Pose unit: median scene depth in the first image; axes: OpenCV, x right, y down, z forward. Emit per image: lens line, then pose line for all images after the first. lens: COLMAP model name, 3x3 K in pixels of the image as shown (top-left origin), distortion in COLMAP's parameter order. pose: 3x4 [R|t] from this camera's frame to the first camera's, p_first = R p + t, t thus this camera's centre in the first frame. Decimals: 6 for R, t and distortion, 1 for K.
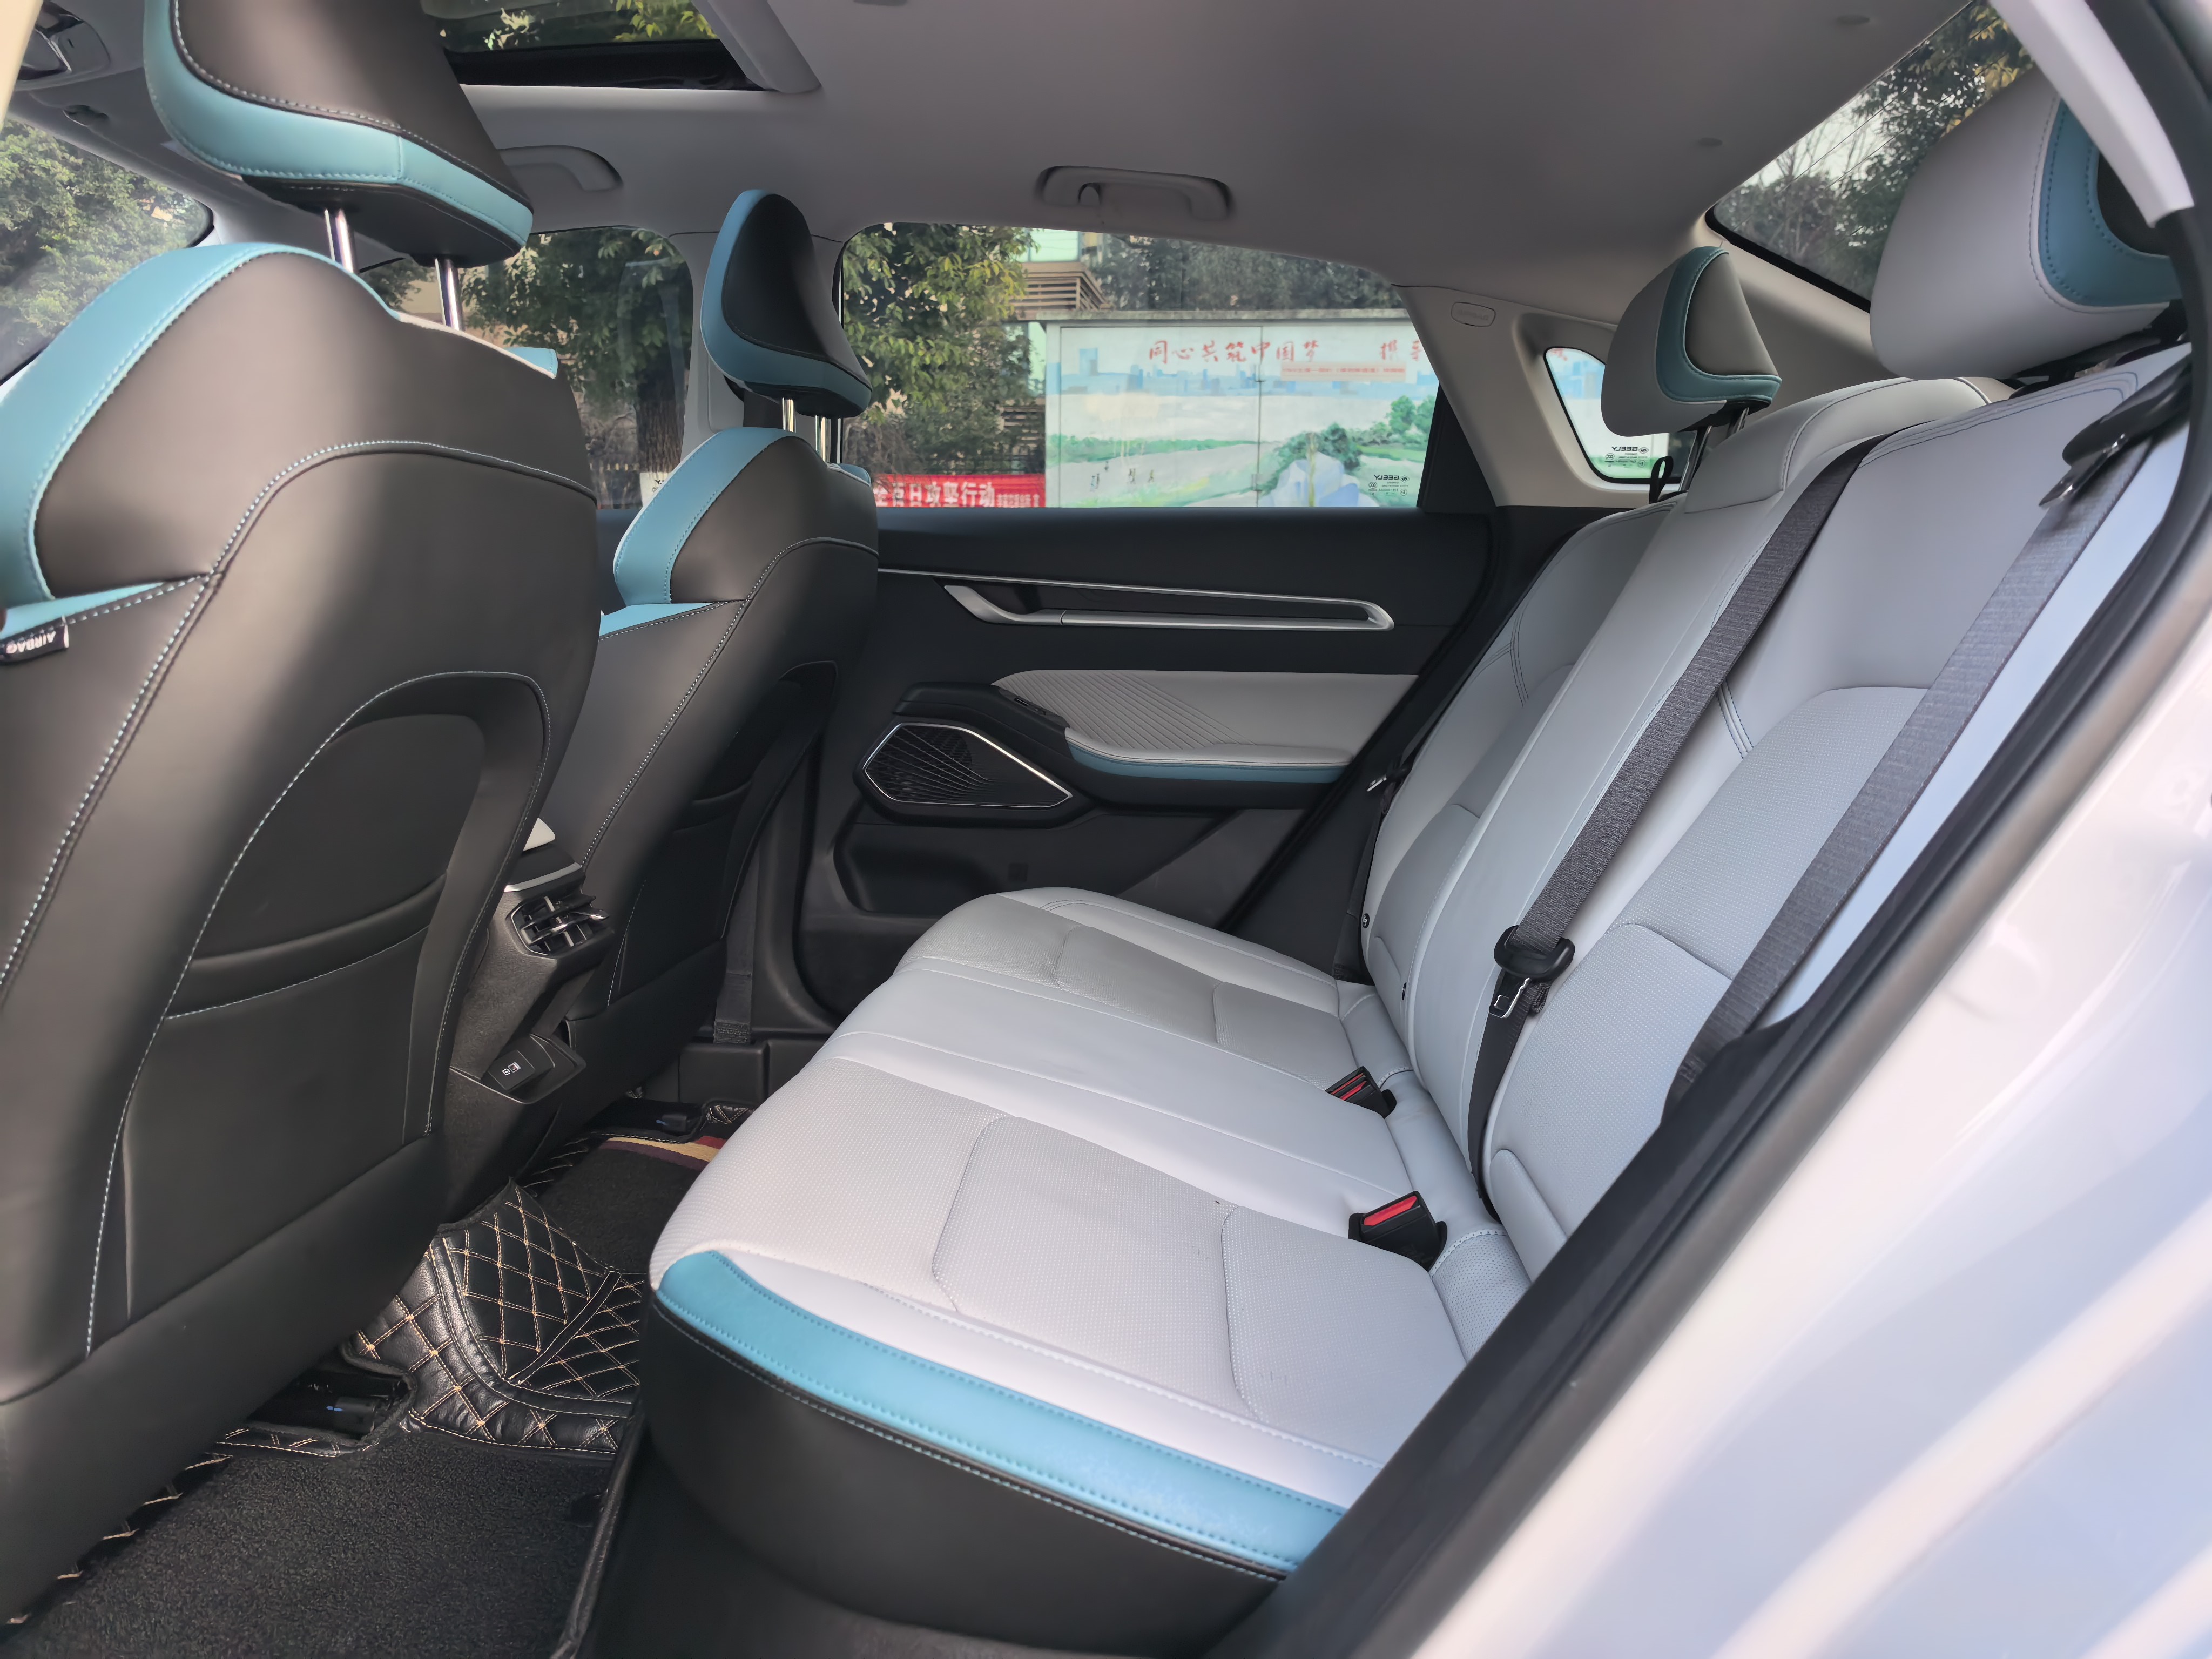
lens RADIAL K [[1588.2, 0, 1096.5], [0, 1588.2, 838.1], [0, 0, 1]] dist [0.054554, -0.004262]
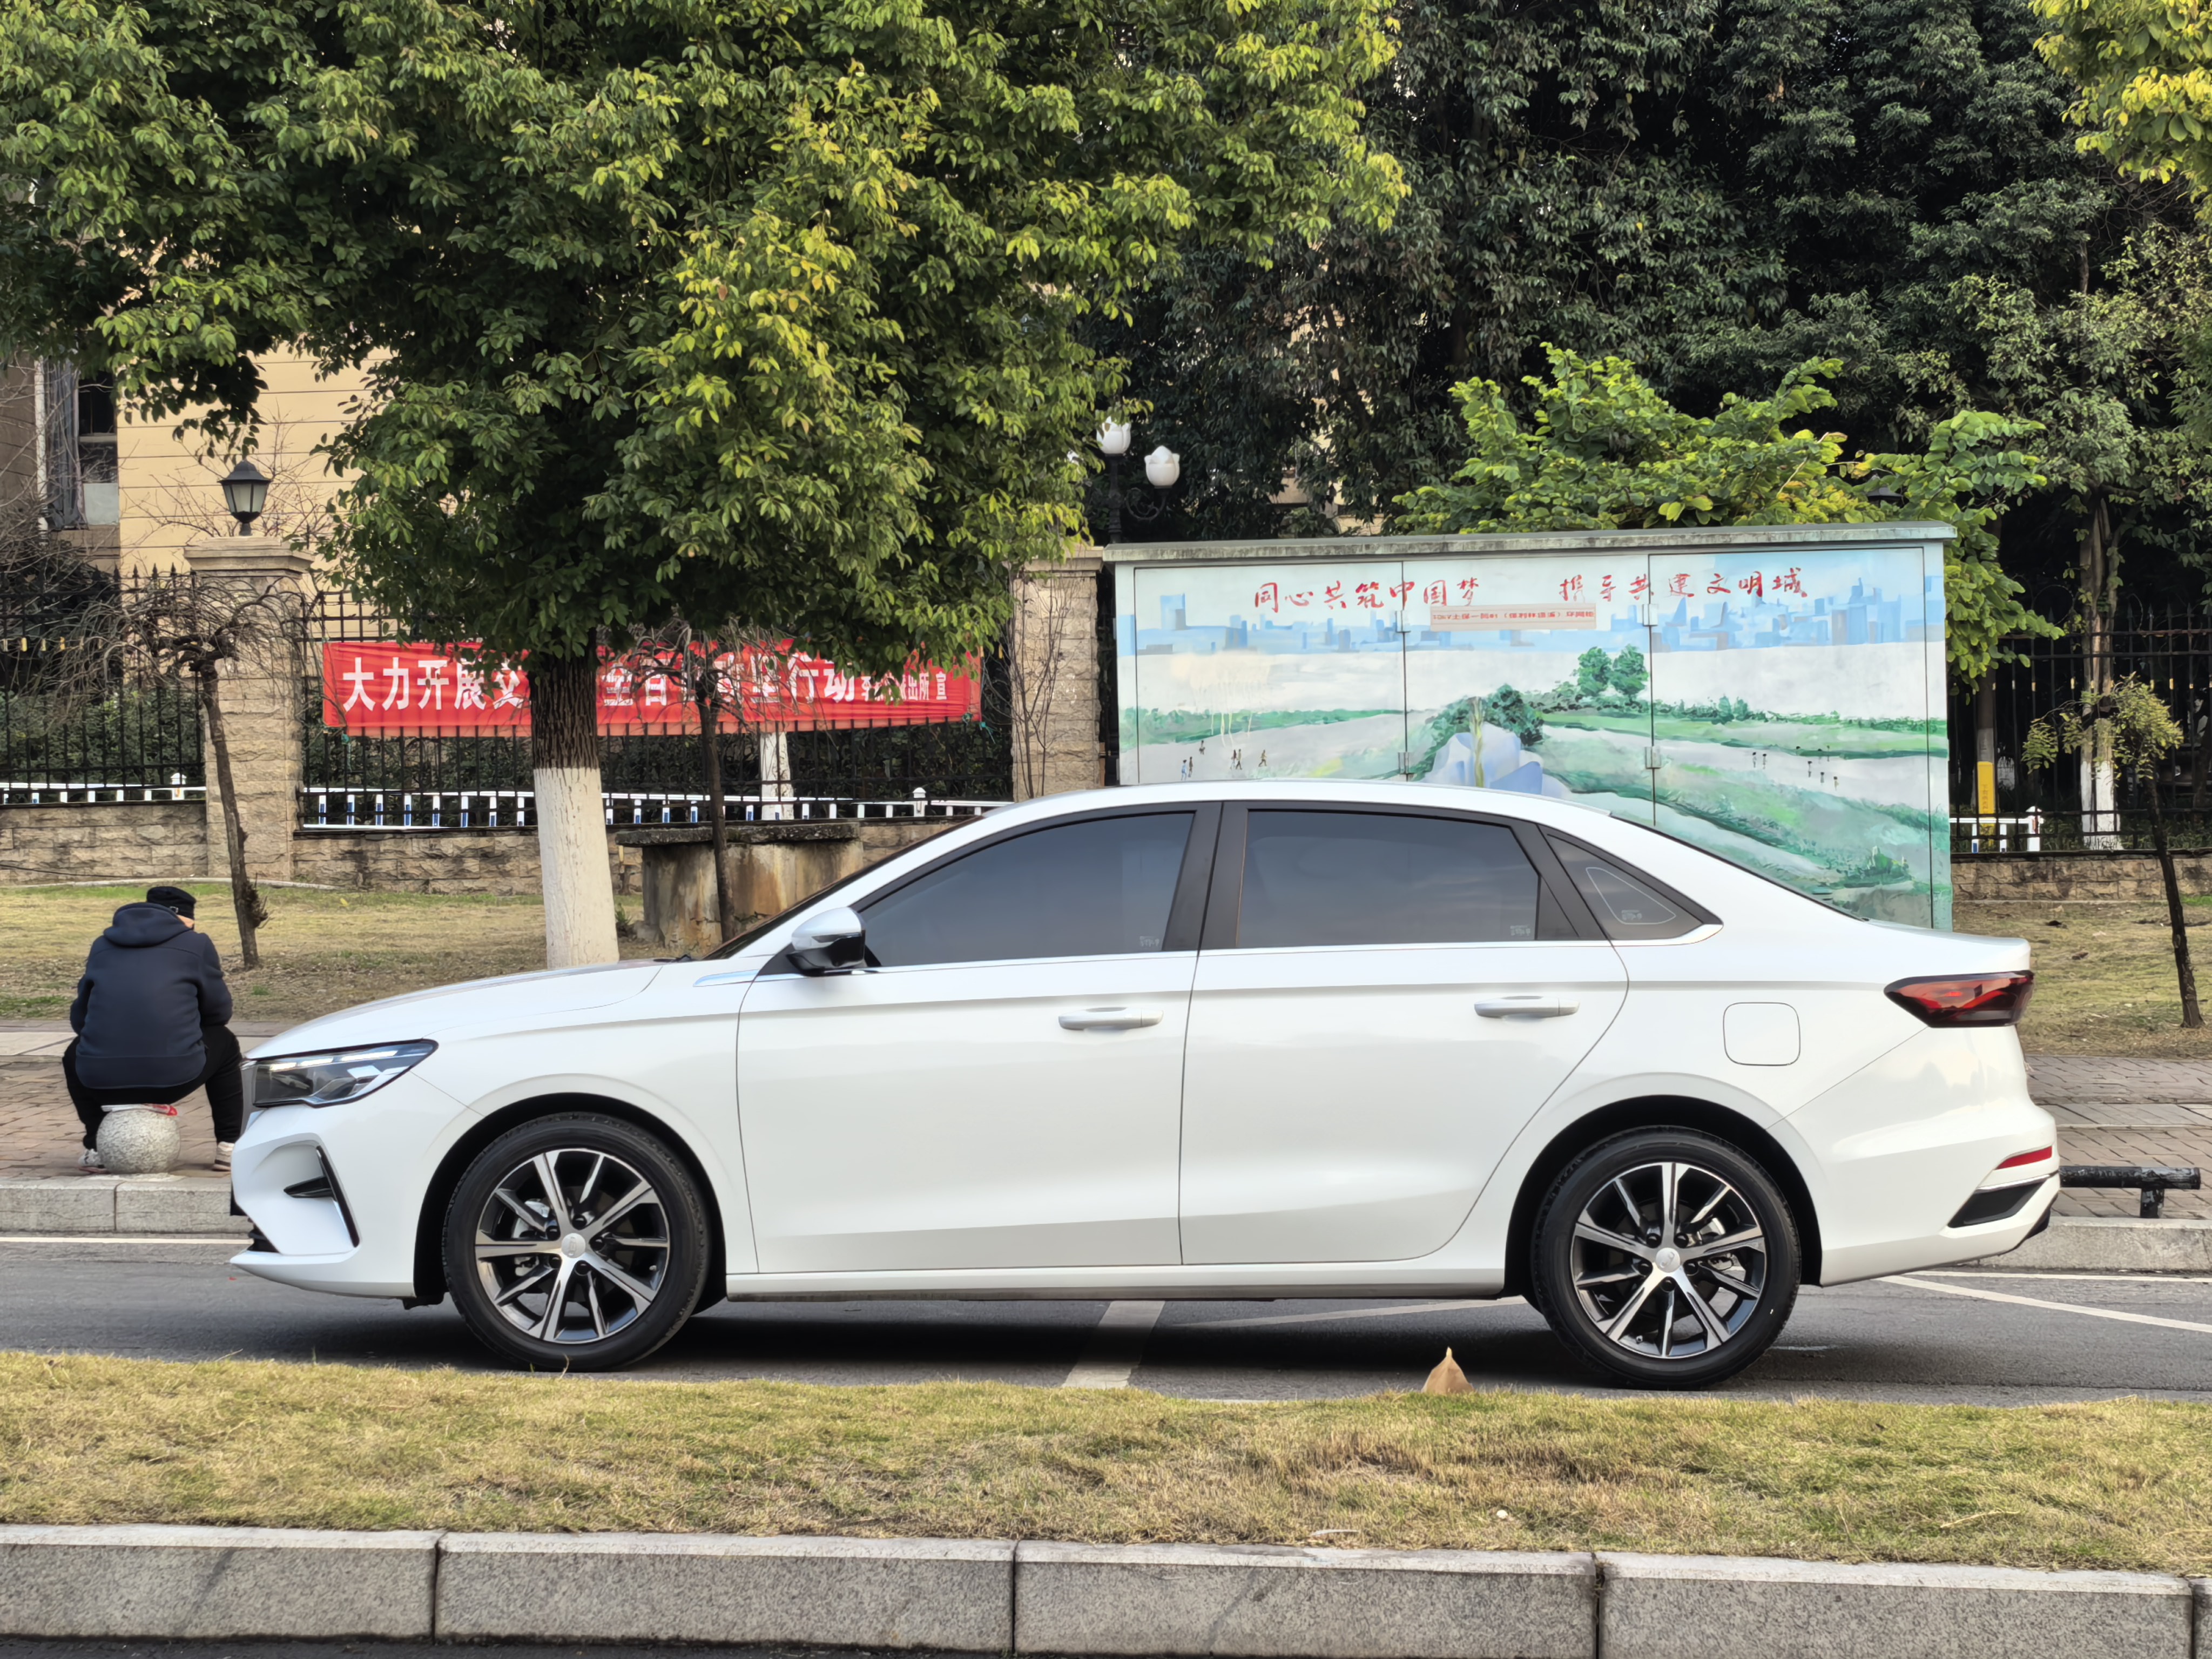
lens RADIAL K [[4802.1, 0, 1096.0], [0, 4802.1, 834.2], [0, 0, 1]] dist [0.255304, 0.000000]
pose [[0.998744, -0.031153, 0.039241, -0.133081], [0.036518, 0.988841, -0.144429, 0.128450], [-0.034304, 0.145680, 0.988737, -1.212206]]
